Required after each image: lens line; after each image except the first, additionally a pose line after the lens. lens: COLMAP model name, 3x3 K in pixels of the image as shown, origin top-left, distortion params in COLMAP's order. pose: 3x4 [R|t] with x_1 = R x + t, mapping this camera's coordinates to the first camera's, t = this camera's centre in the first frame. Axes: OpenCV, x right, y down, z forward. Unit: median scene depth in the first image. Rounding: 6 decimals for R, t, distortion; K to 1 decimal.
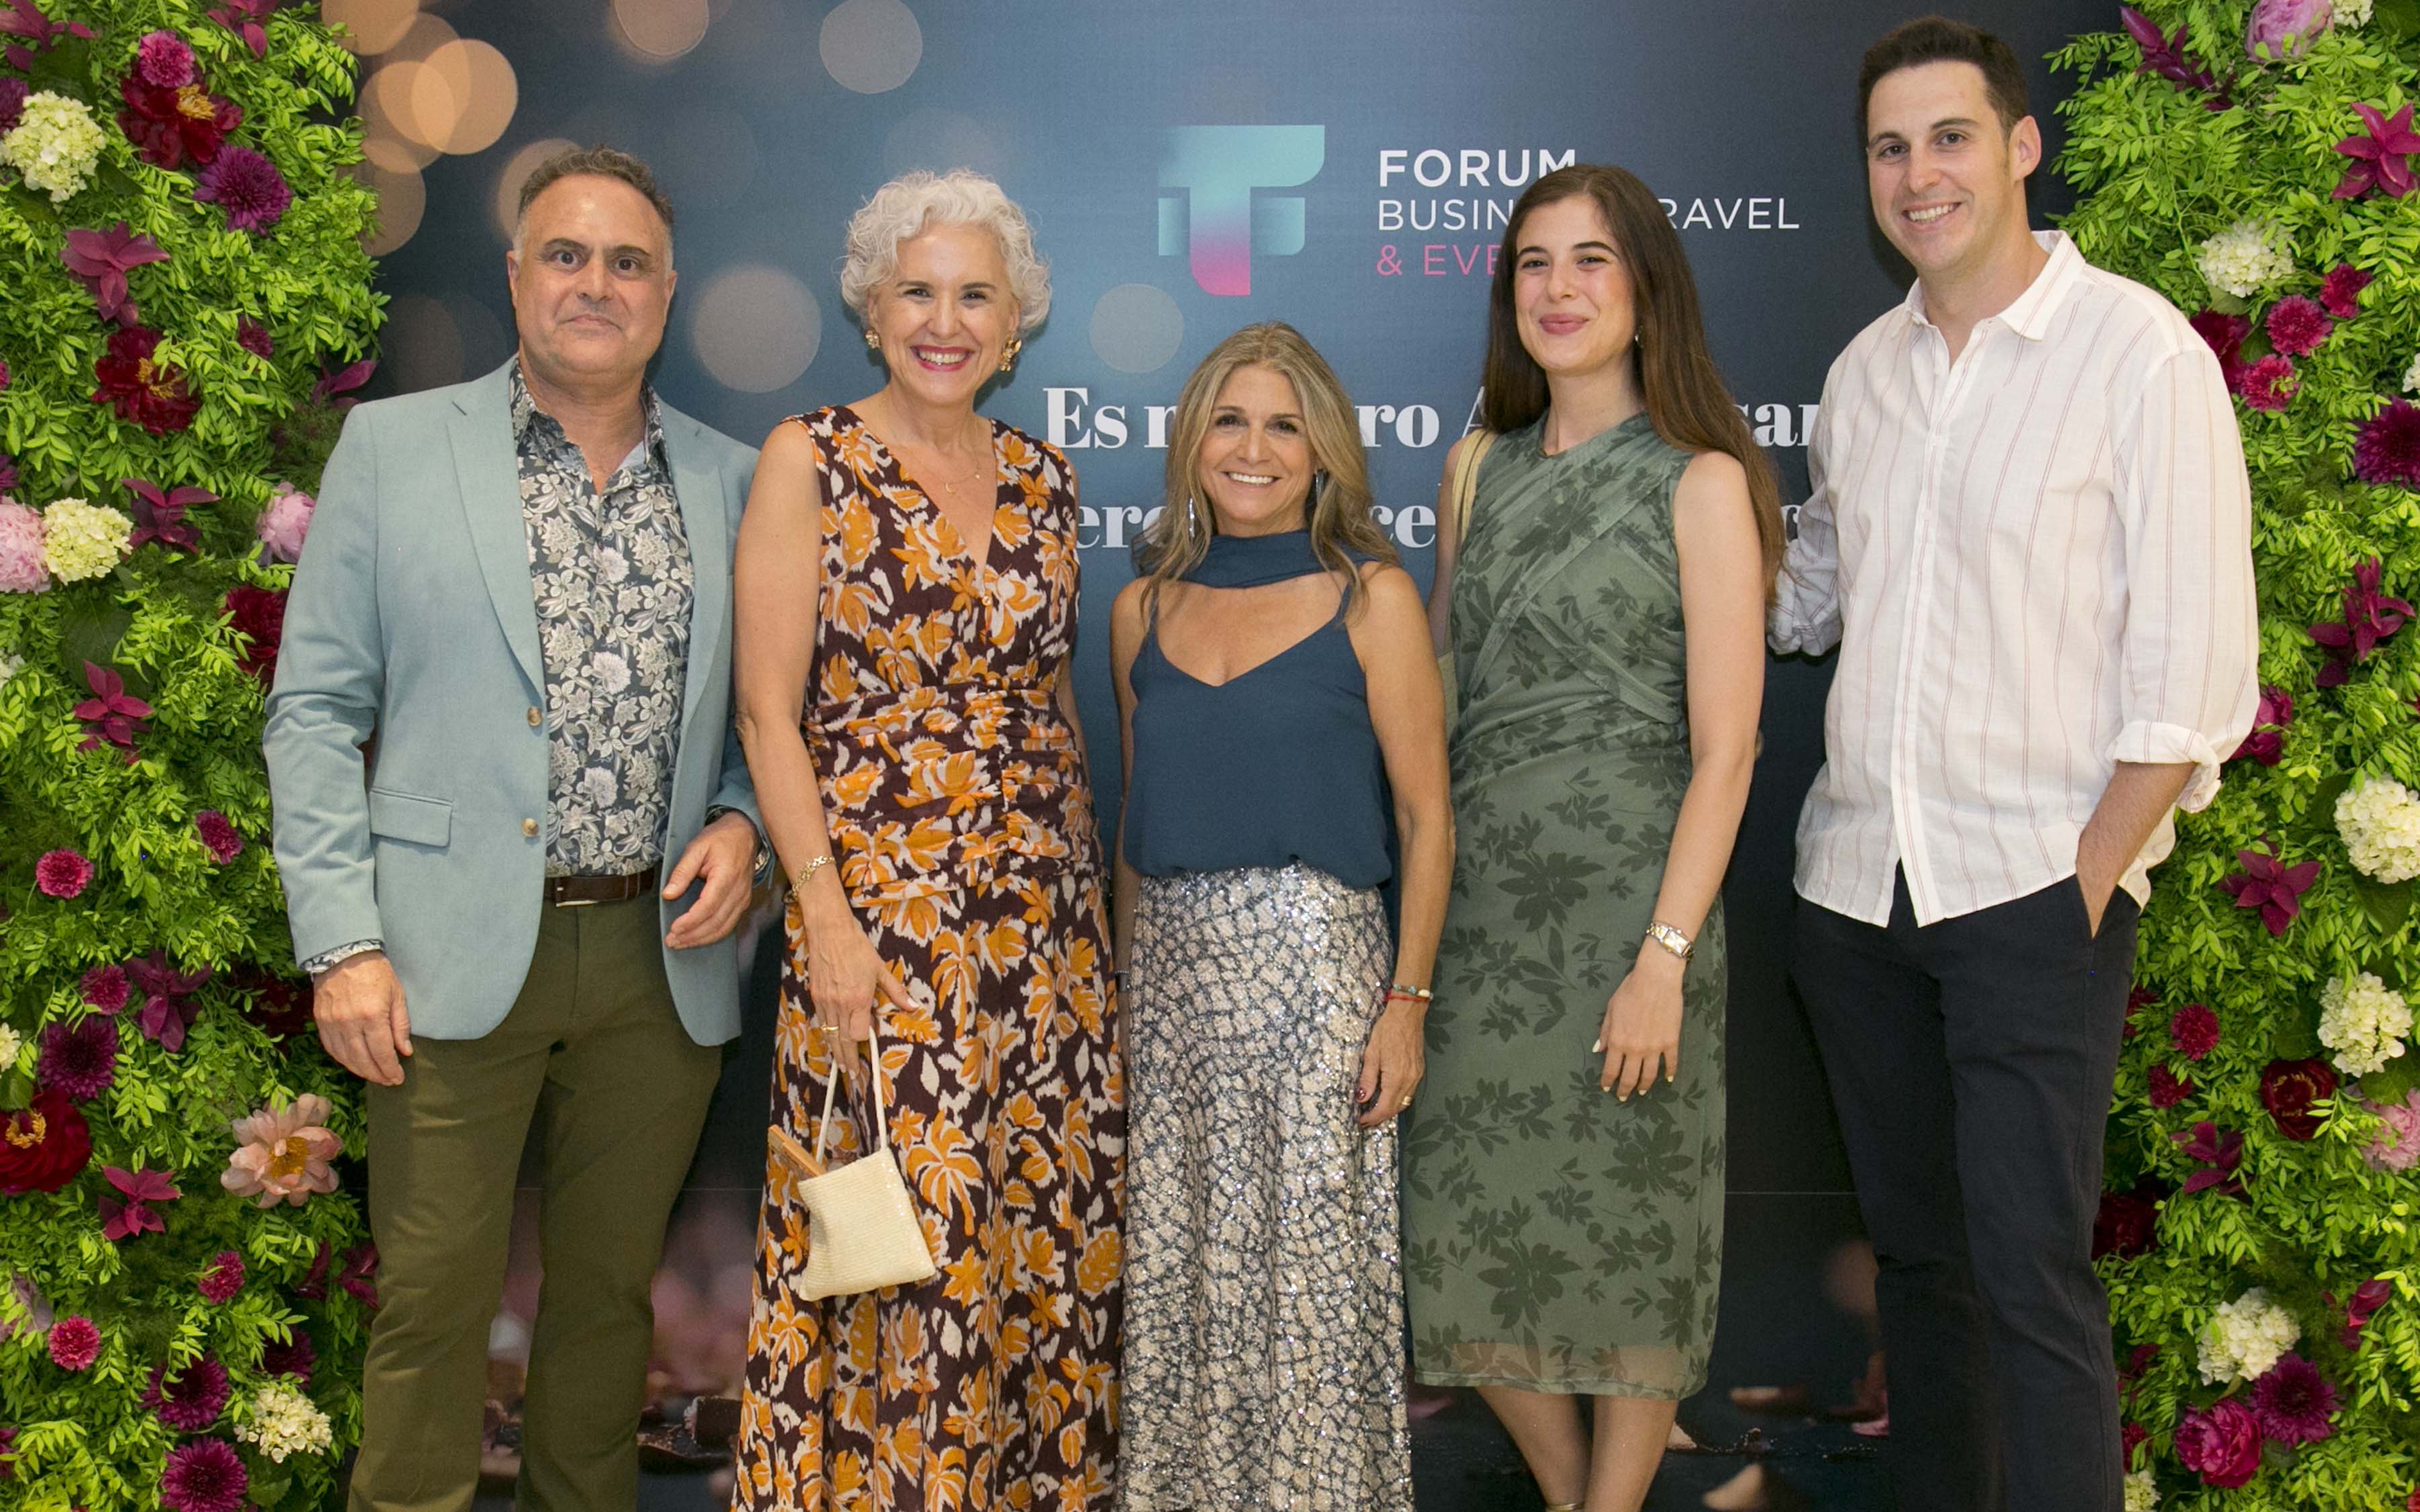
lens RADIAL K [[3225.4, 0, 1210.3], [0, 3225.4, 935.8], [0, 0, 1]] dist [-0.028682, 0.060951]
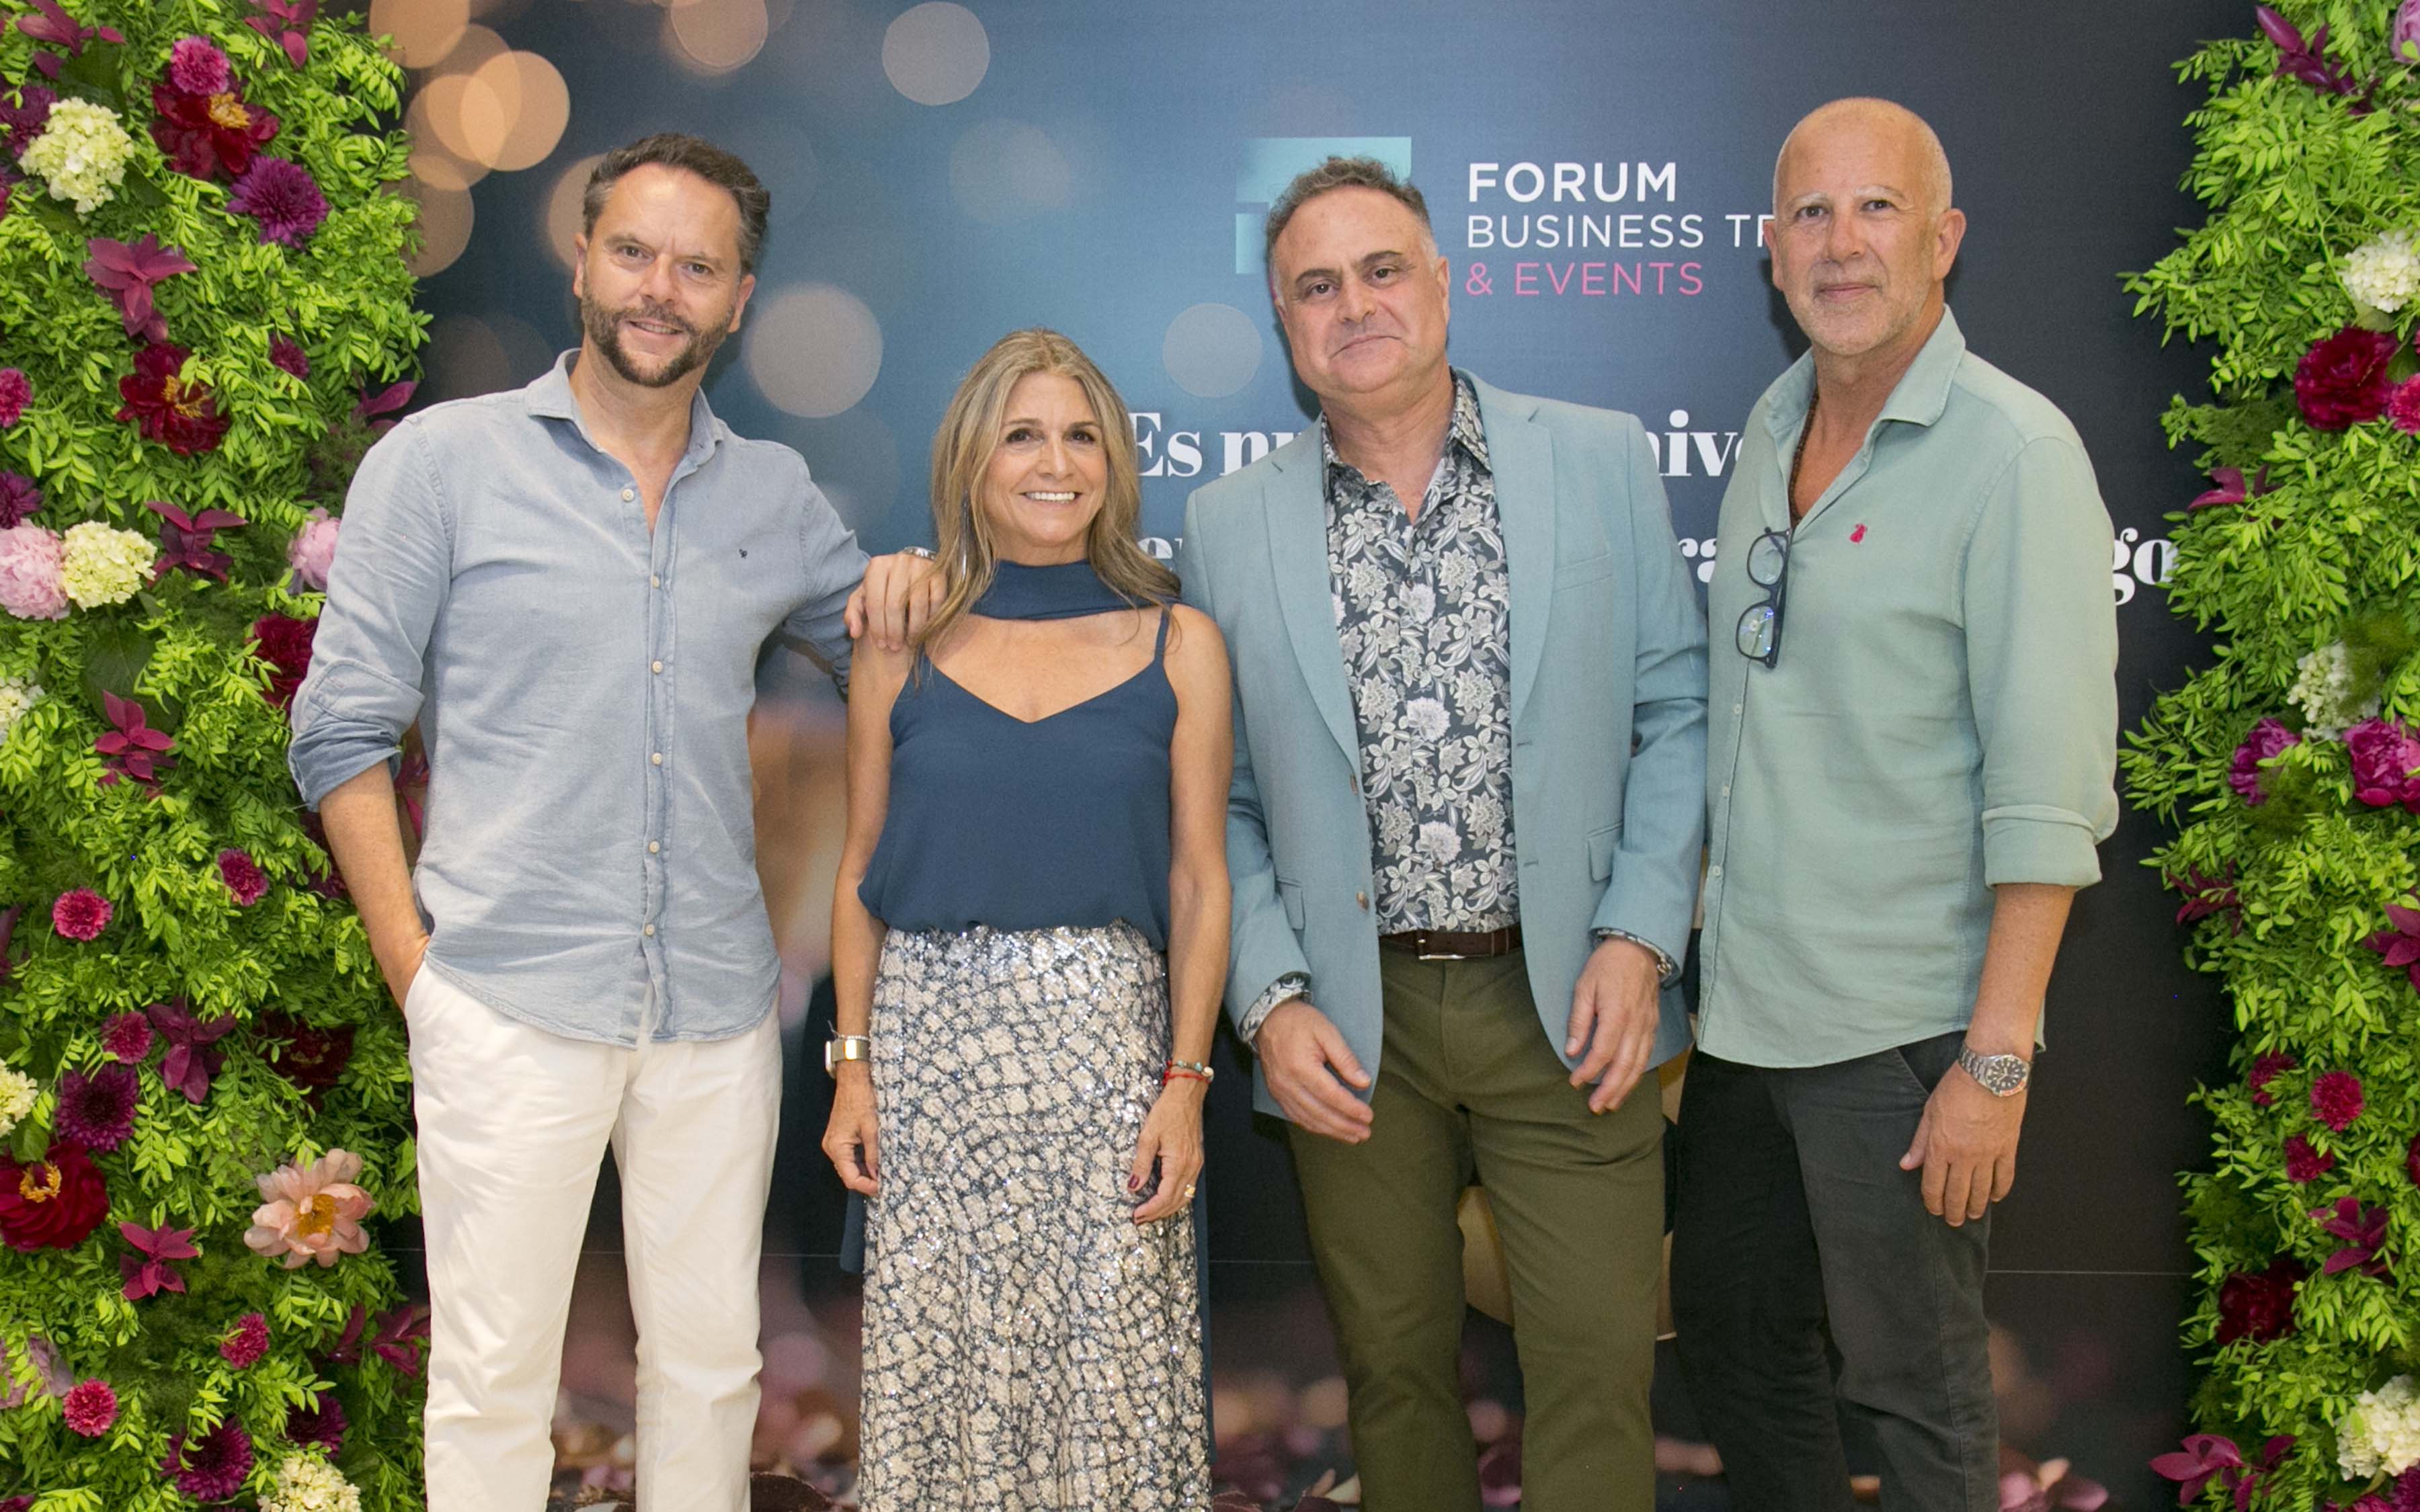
lens RADIAL K [[3004.9, 0, 1255.0], [0, 3004.9, 959.4], [0, 0, 1]] dist [-0.080259, 0.107477]
pose [[0.999538, 0.007462, -0.029465, 0.017755], [-0.008139, 0.999704, -0.022923, 0.011387], [0.029285, 0.023152, 0.999303, 0.128063]]
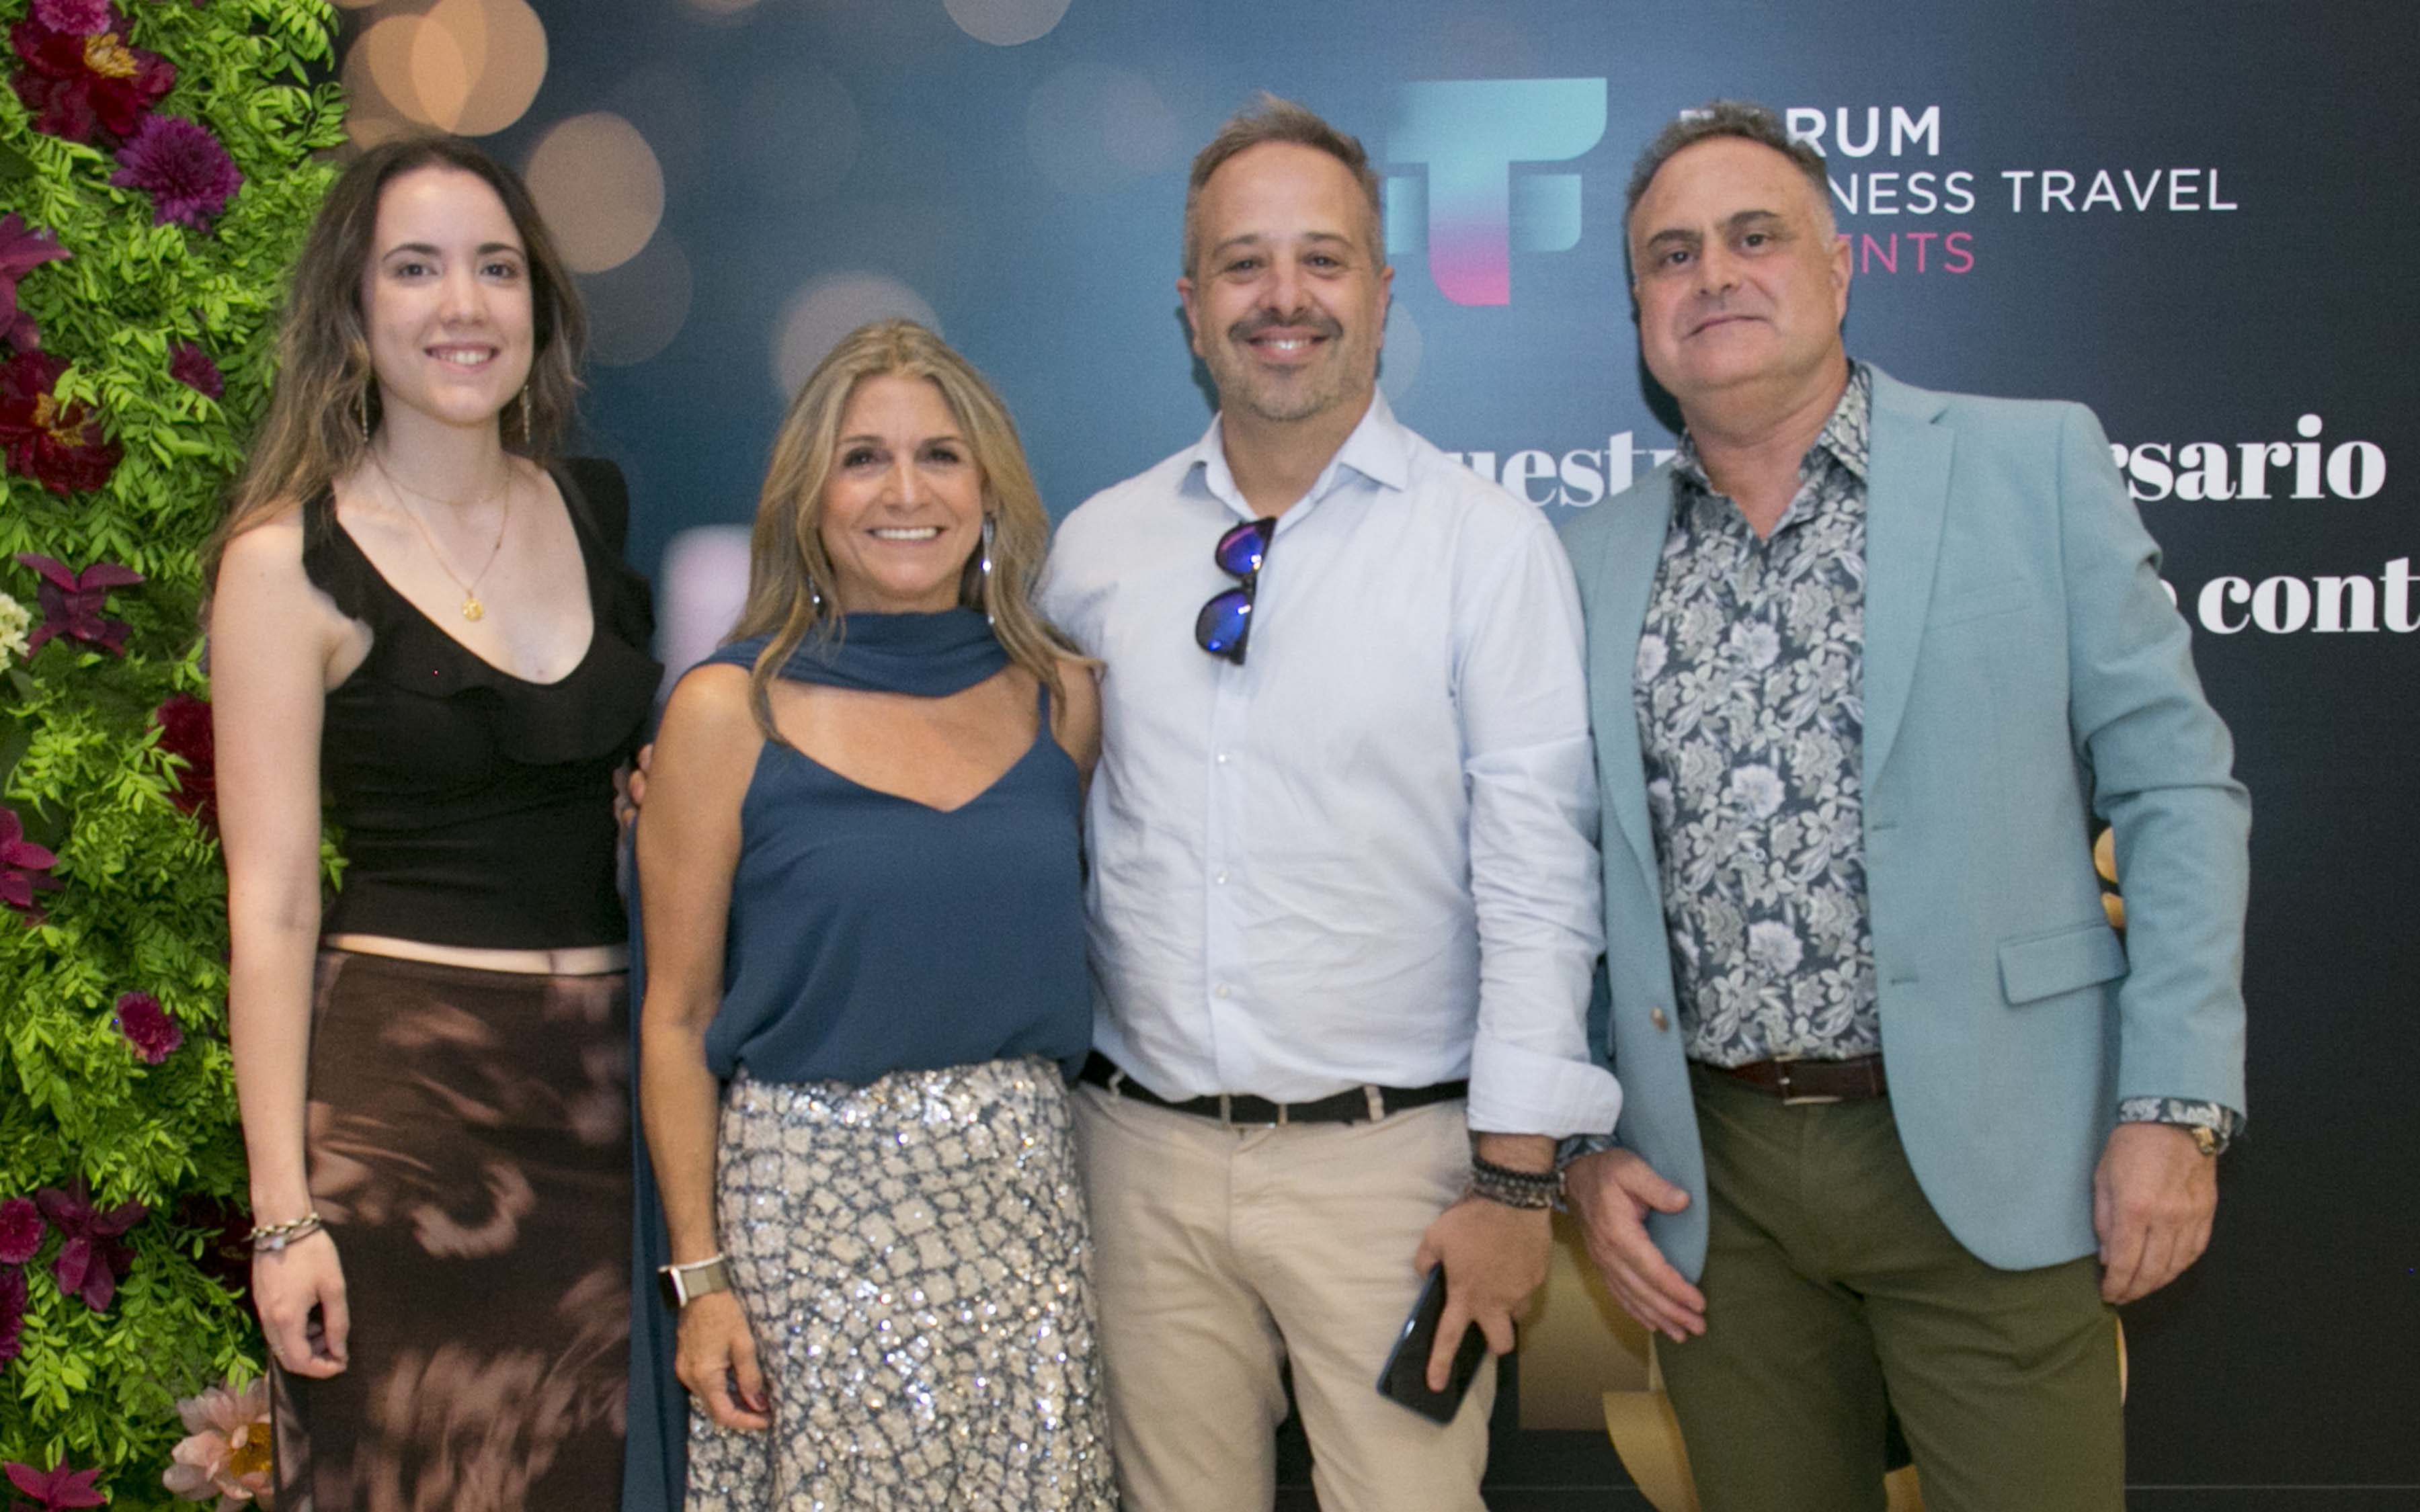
lens RADIAL K [[3202.1, 0, 1389.4], [0, 3202.1, 1148.4], [0, 0, 1]] dist [-0.085276, 0.107486]
pose [[0.999698, -0.005253, -0.024024, 0.001190], [0.005108, 0.999968, -0.006120, 0.003662], [0.024056, 0.005995, 0.999693, 0.263871]]
